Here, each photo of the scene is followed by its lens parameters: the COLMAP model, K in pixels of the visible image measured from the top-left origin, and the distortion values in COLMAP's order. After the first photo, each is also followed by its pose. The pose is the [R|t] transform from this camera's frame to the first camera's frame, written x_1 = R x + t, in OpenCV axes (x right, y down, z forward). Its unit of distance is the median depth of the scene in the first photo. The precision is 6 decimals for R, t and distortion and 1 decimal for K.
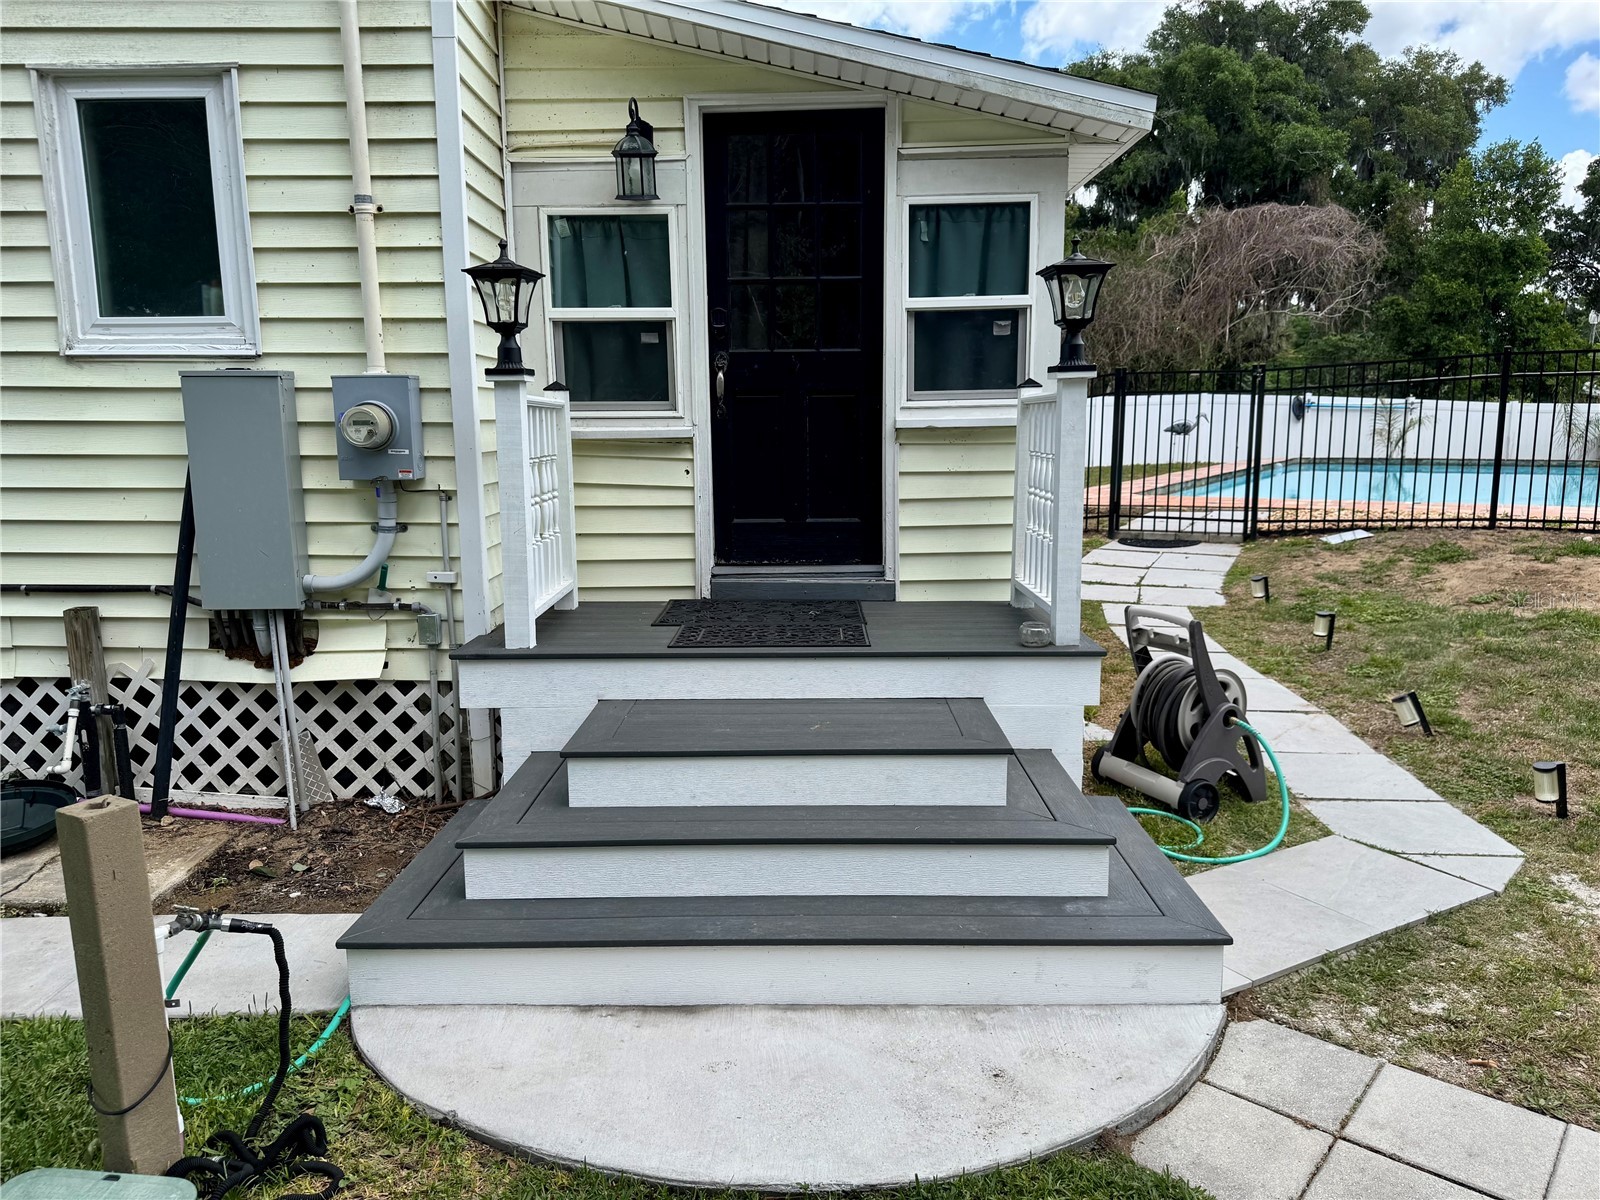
lens RADIAL K [[1134.7, 0, 800.0], [0, 1134.7, 600.0], [0, 0, 1]] dist [-0.001036, -0.003424]
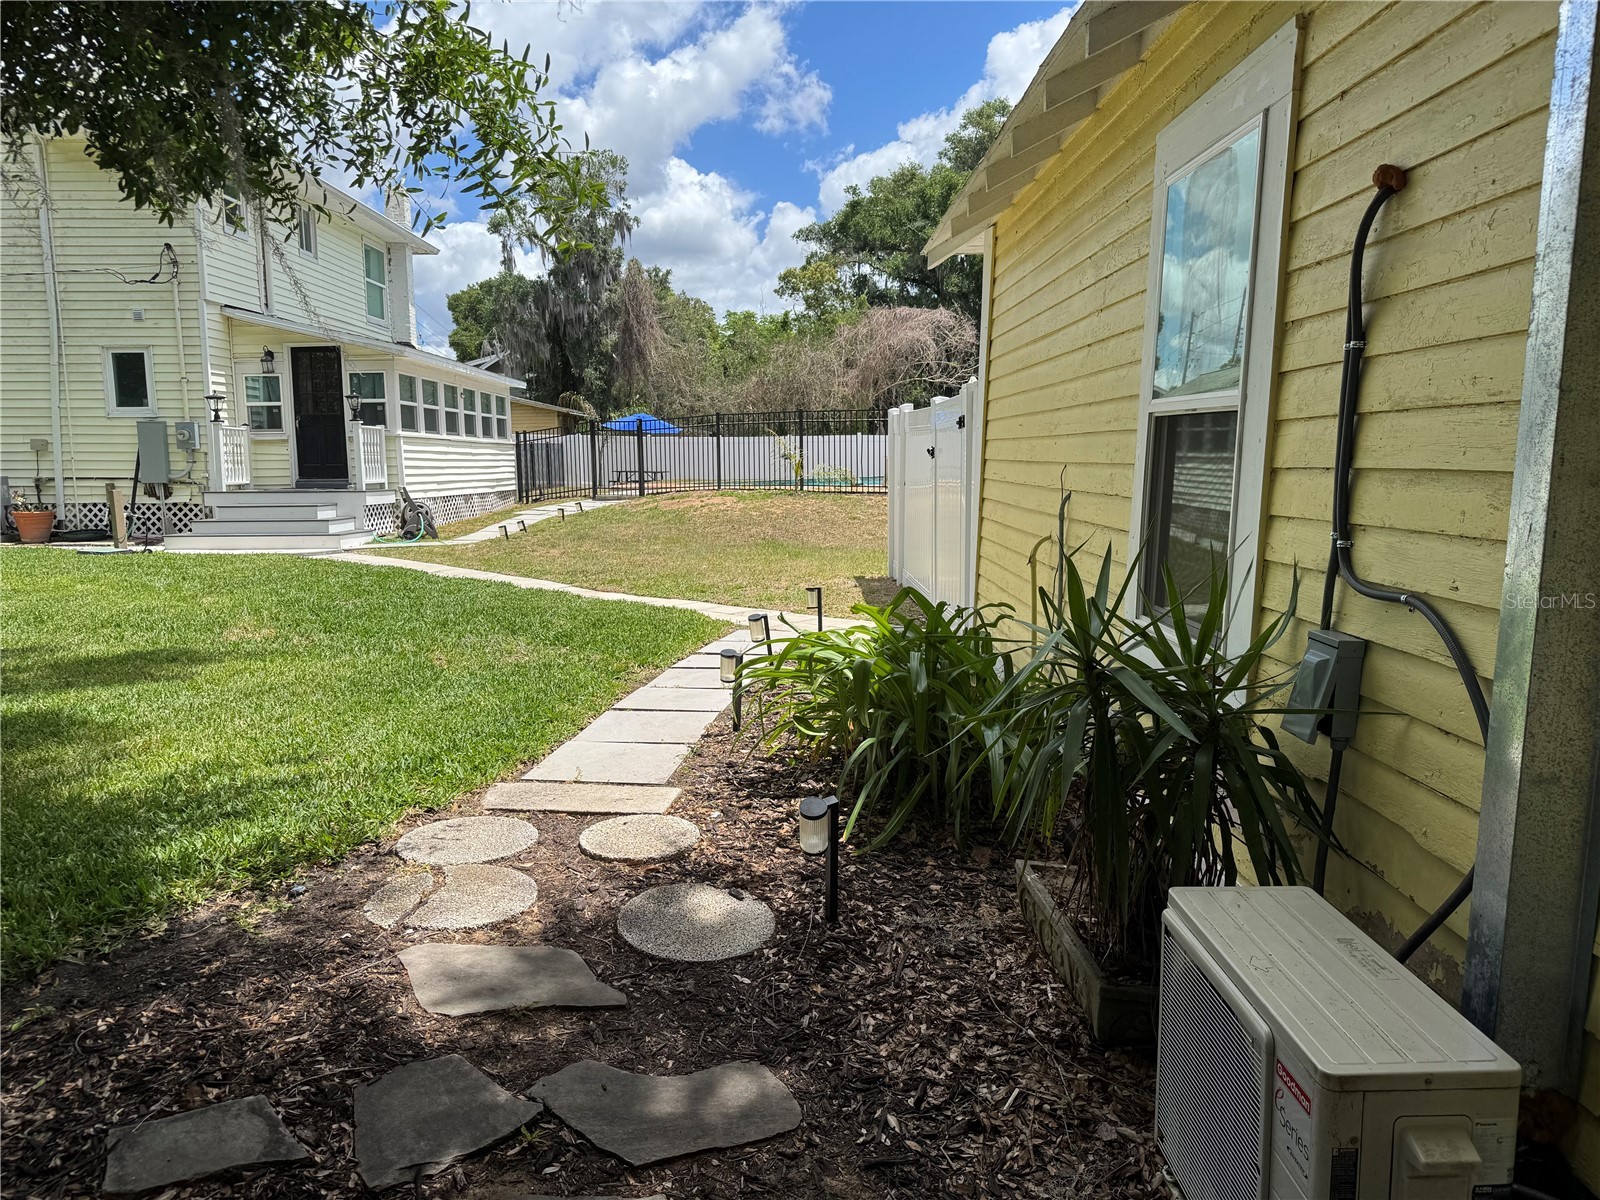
lens RADIAL K [[1134.7, 0, 800.0], [0, 1134.7, 600.0], [0, 0, 1]] dist [-0.001036, -0.003424]
pose [[0.999994, 0.000929, -0.003225, 1.641516], [-0.001023, 0.999575, -0.029143, 0.492159], [0.003196, 0.029146, 0.999570, -2.697122]]
